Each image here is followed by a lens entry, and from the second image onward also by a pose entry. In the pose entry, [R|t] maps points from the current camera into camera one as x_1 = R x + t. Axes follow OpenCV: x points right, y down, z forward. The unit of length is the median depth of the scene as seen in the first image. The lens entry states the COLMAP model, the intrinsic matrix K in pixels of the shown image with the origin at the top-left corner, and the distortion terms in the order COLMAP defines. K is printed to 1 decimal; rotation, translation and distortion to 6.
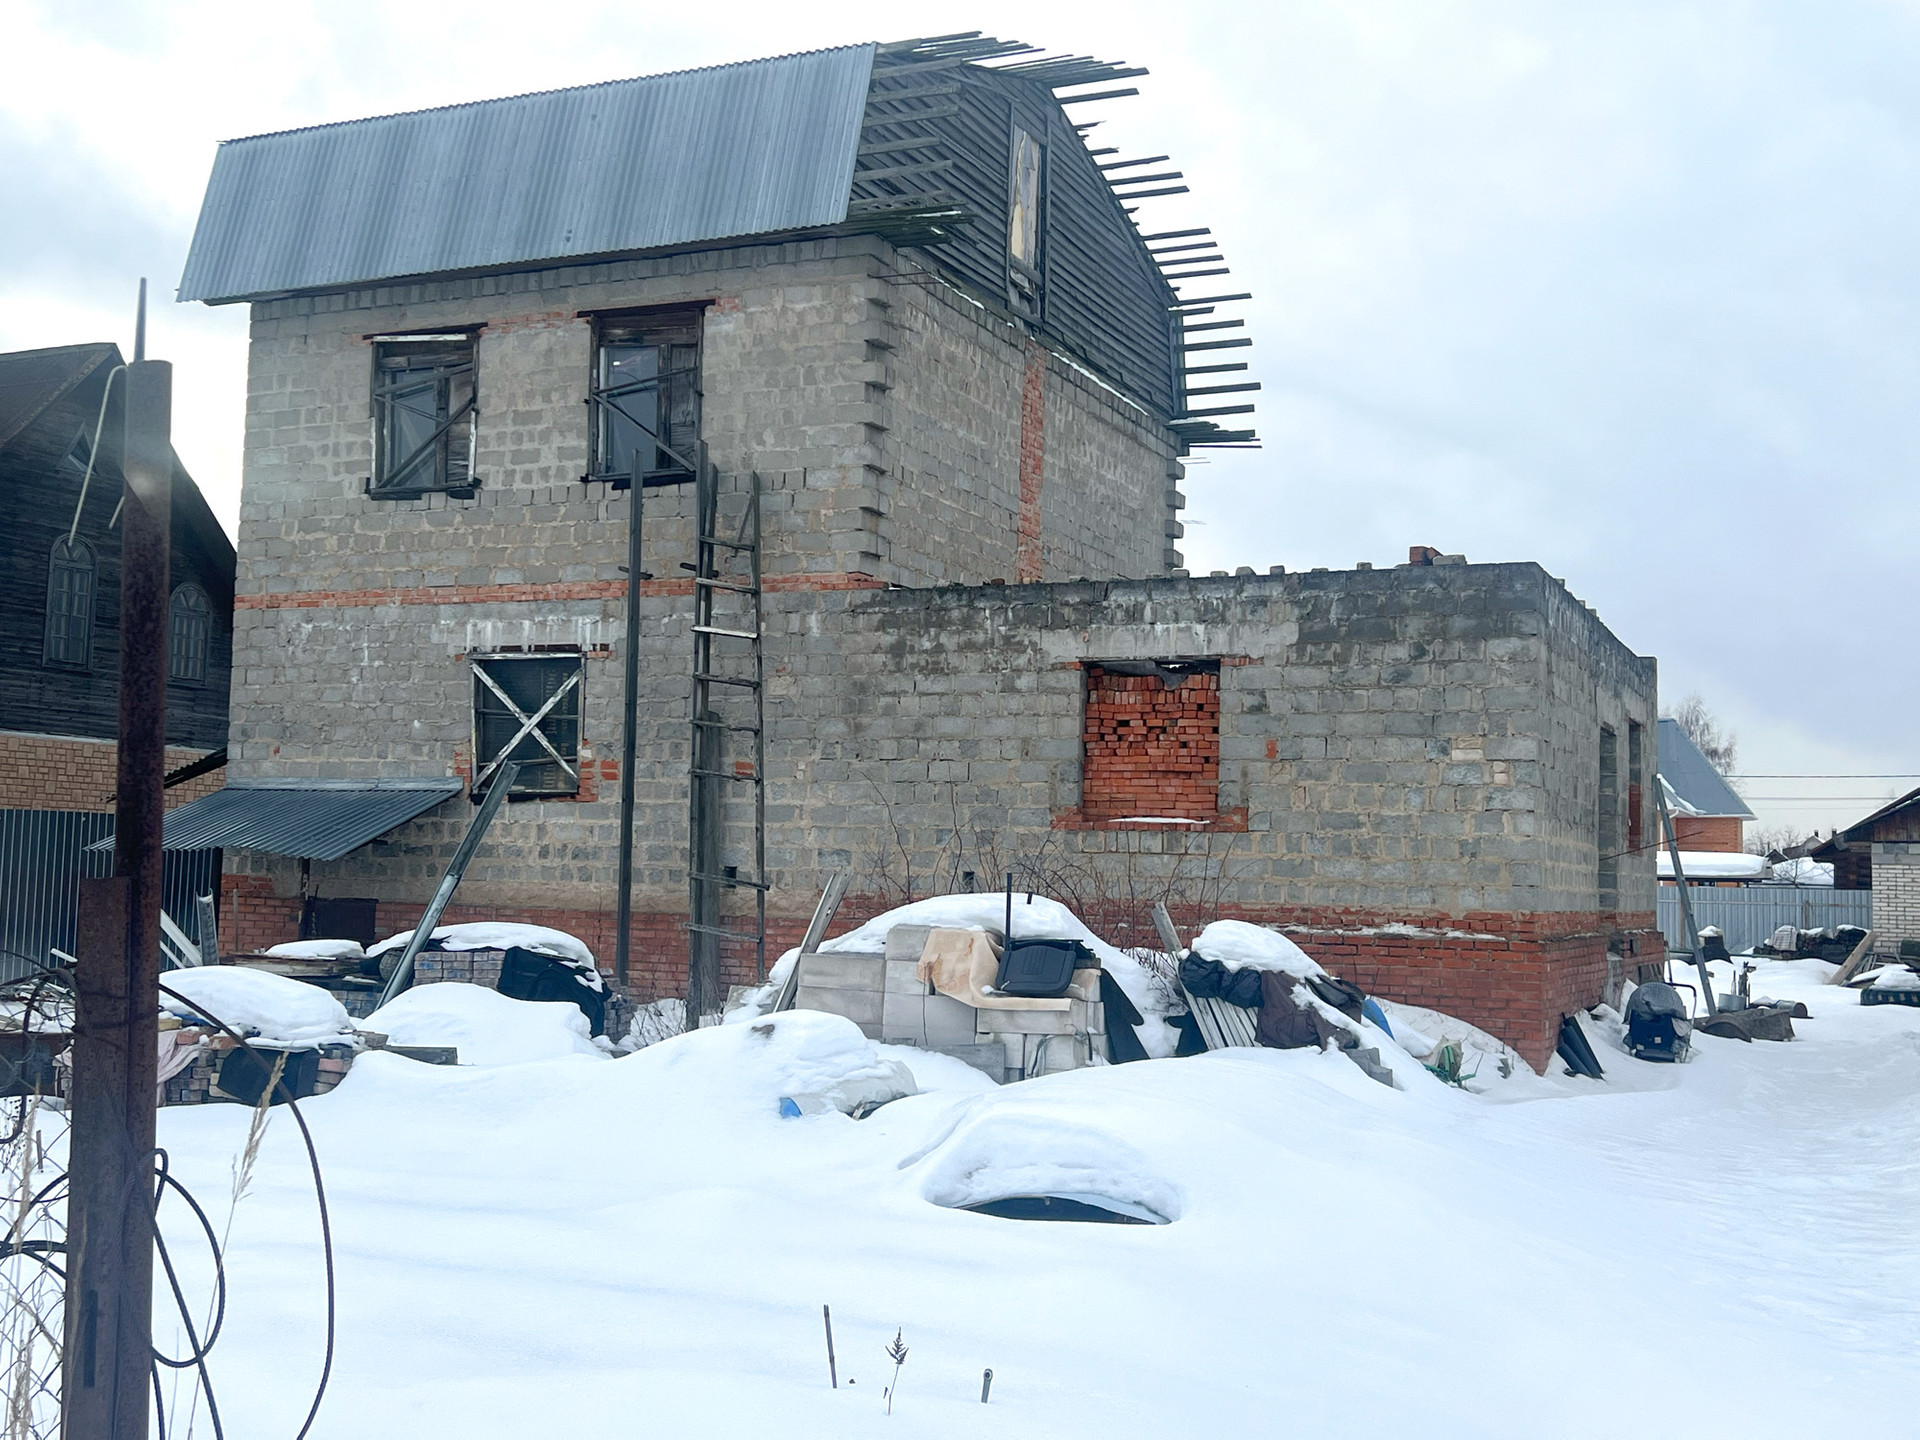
lens RADIAL K [[2046.7, 0, 979.7], [0, 2046.7, 705.3], [0, 0, 1]] dist [0.069652, 0.000000]
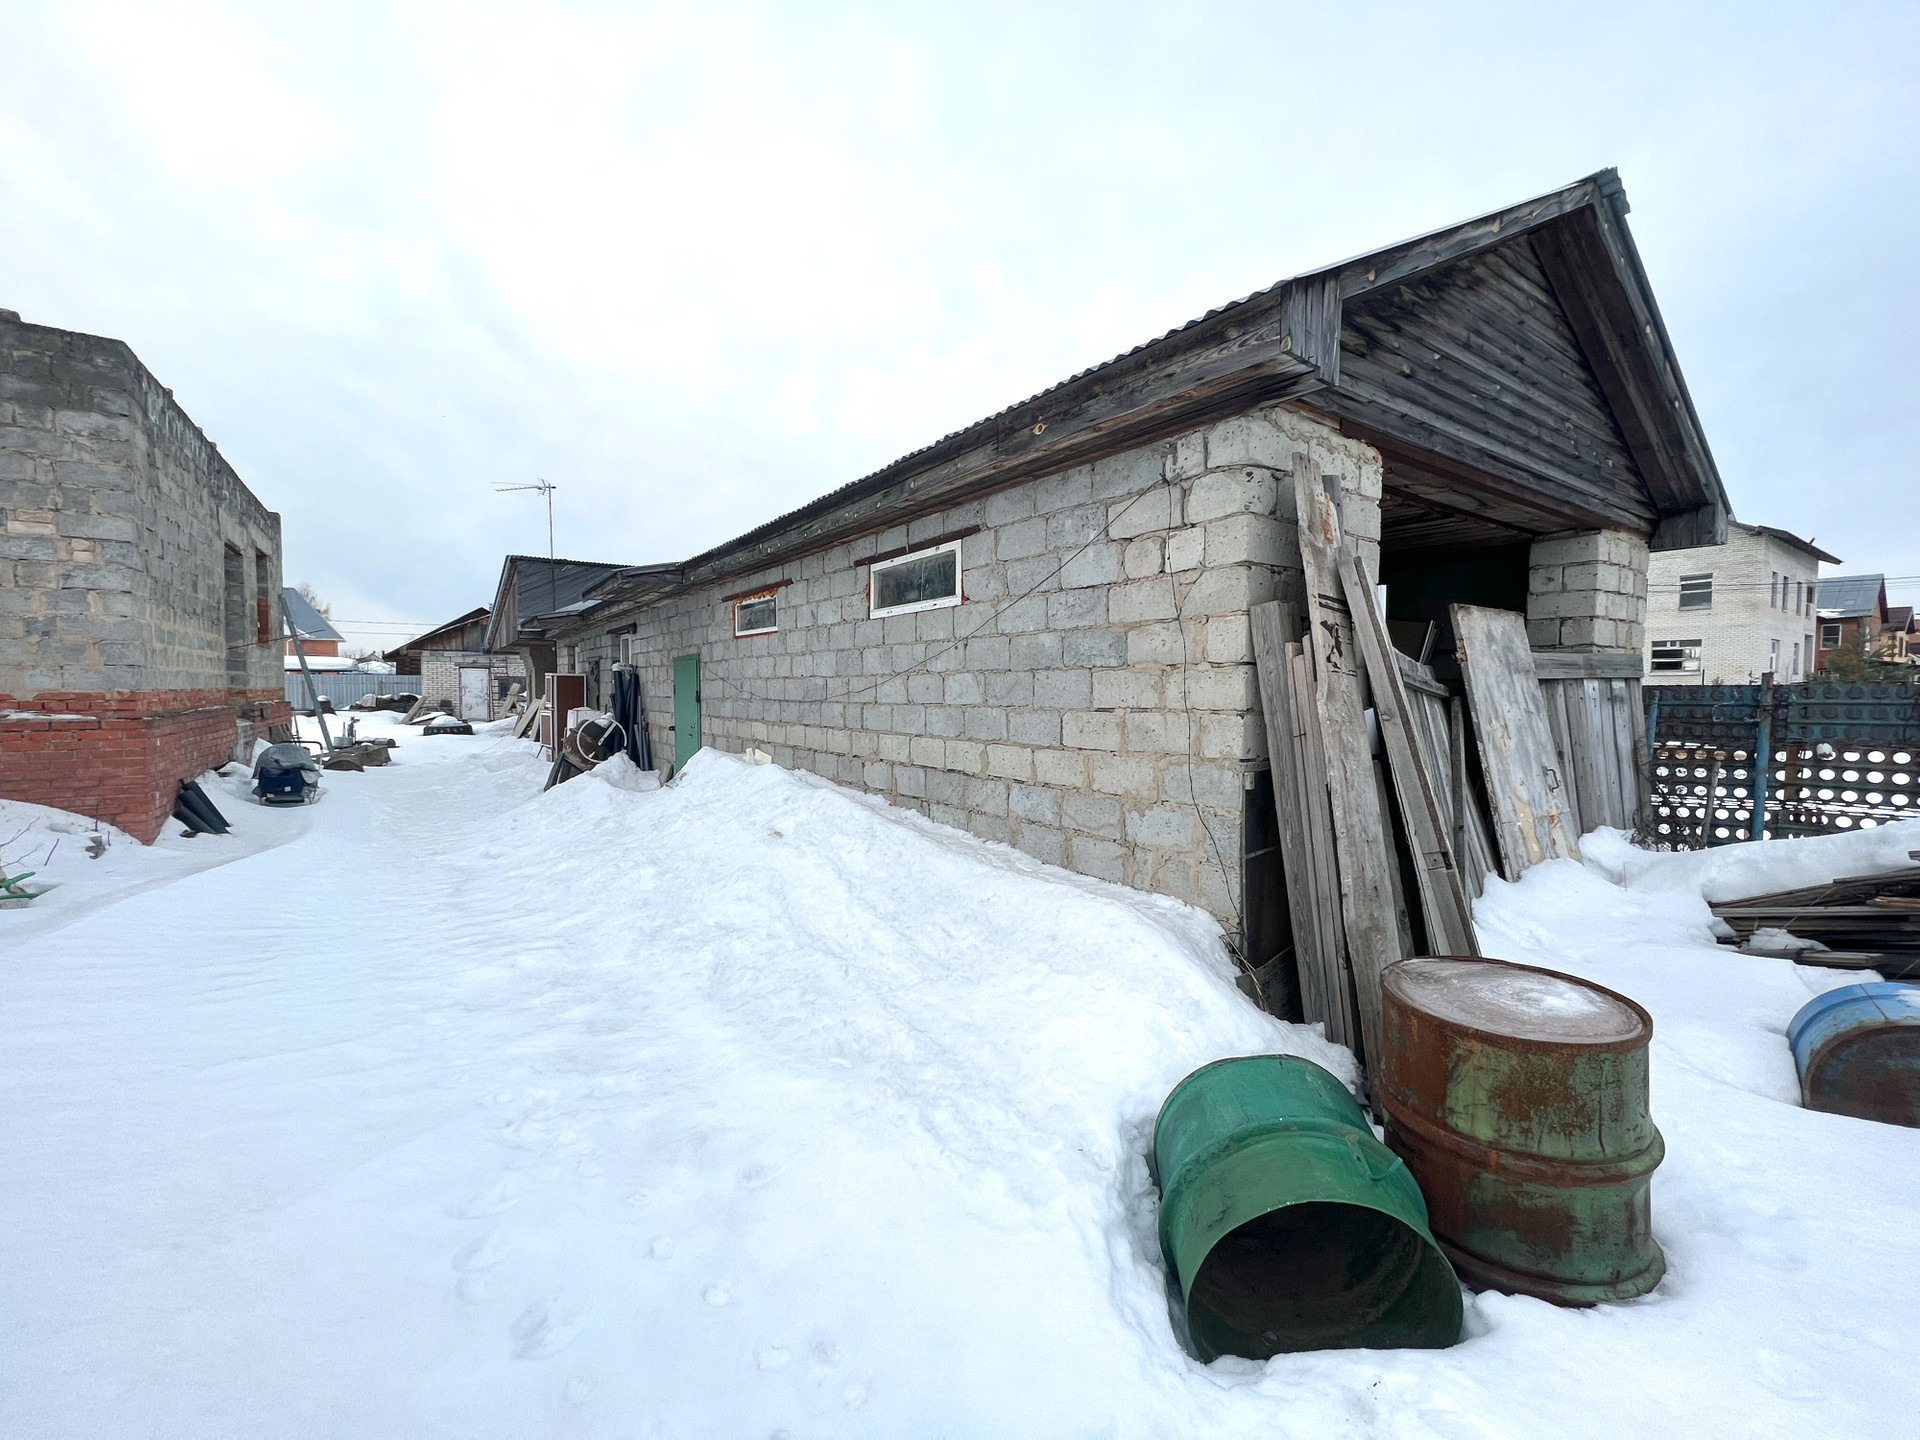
lens RADIAL K [[767.7, 0, 966.0], [0, 767.7, 721.0], [0, 0, 1]] dist [0.004134, -0.001342]
pose [[0.506604, -0.057854, 0.860236, 0.121737], [-0.068653, 0.991871, 0.107137, 0.037743], [-0.859441, -0.113334, 0.498514, 0.370333]]
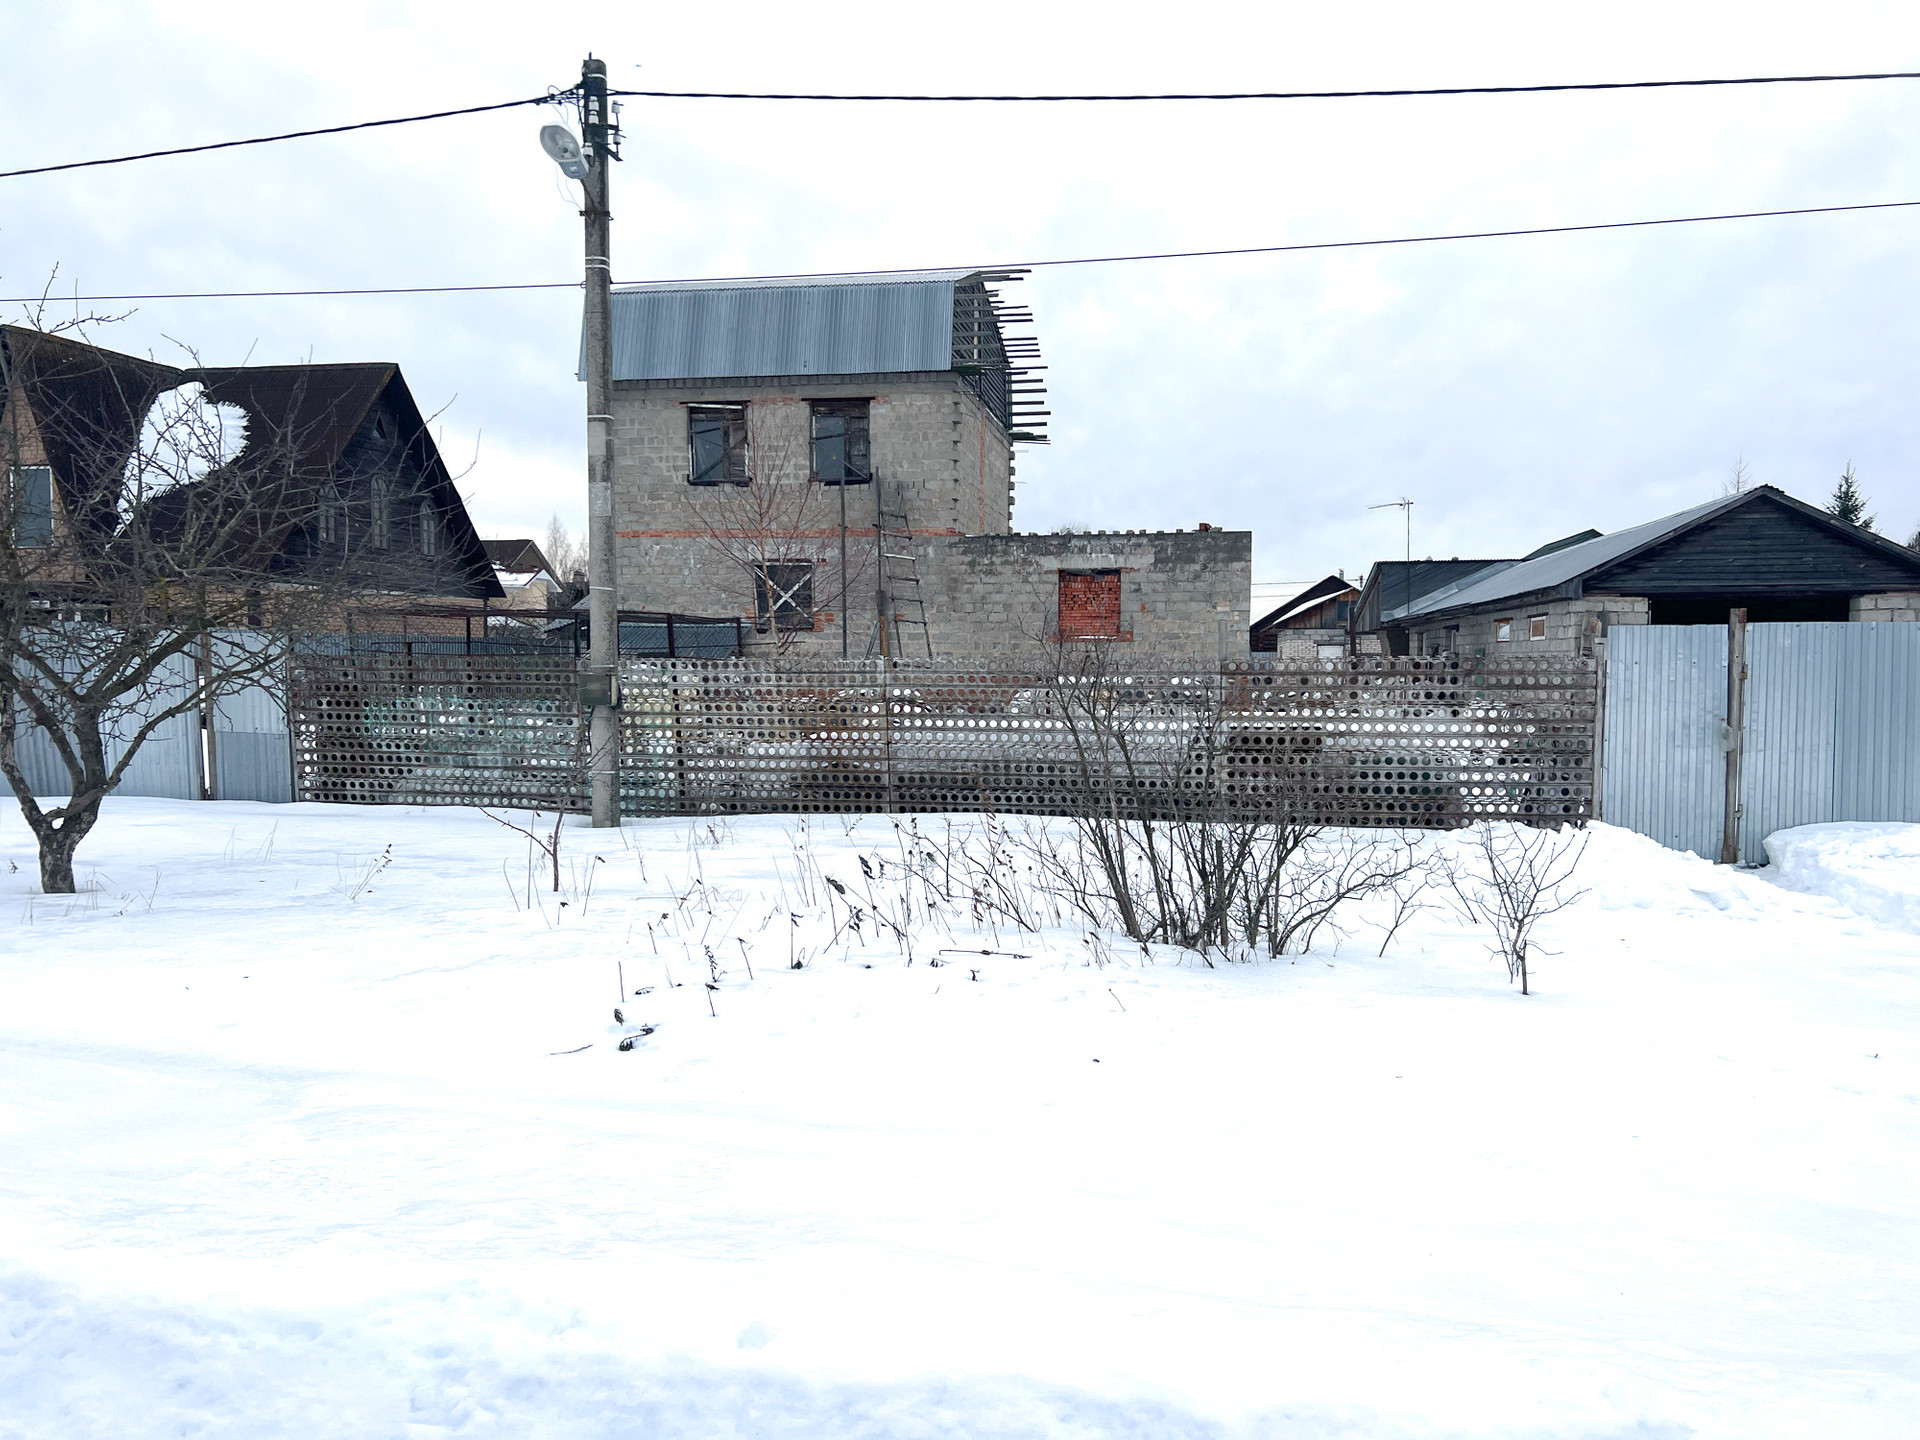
lens RADIAL K [[1447.8, 0, 958.9], [0, 1447.8, 754.3], [0, 0, 1]] dist [0.068319, -0.036413]
pose [[0.968385, -0.039219, 0.246358, -0.437789], [0.000980, 0.988155, 0.153456, -0.061651], [-0.249458, -0.148363, 0.956953, -0.541214]]
